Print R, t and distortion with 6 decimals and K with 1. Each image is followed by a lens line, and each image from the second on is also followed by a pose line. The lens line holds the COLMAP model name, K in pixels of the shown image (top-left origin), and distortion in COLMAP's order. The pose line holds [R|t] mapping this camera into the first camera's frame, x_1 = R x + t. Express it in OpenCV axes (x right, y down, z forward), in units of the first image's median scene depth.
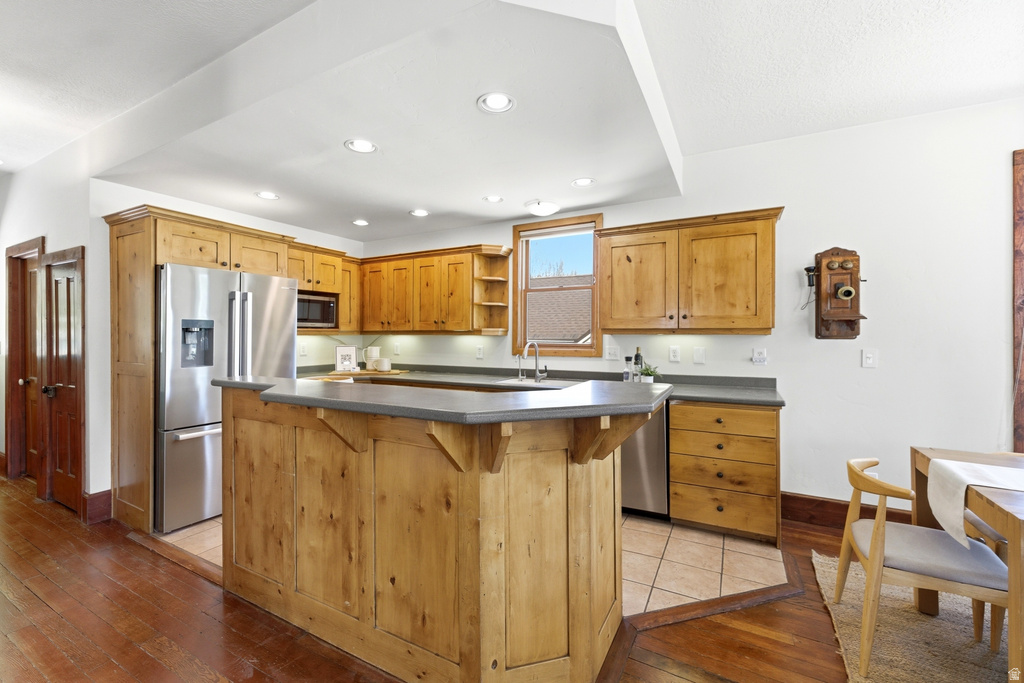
lens RADIAL K [[418.2, 0, 511.4], [0, 418.2, 338.1], [0, 0, 1]] dist [0.003840, 0.000362]
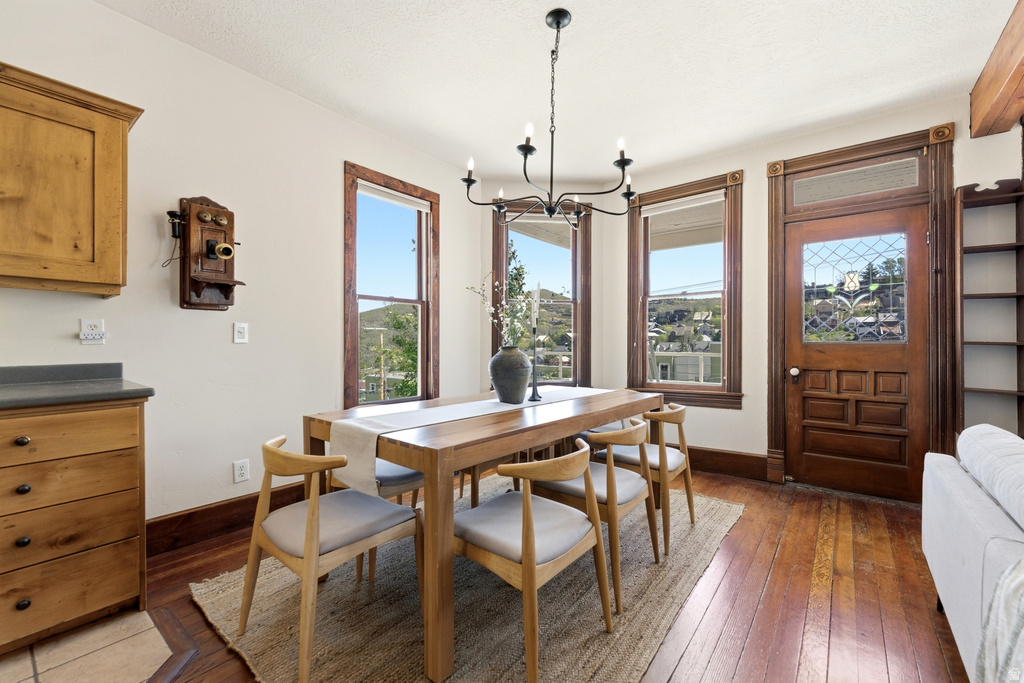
lens RADIAL K [[418.2, 0, 508.6], [0, 418.2, 341.0], [0, 0, 1]] dist [0.003840, 0.000362]
pose [[0.178167, -0.001468, 0.983999, 0.077494], [0.000091, 0.999999, 0.001475, 0.067463], [-0.984000, -0.000174, 0.178167, 0.288719]]
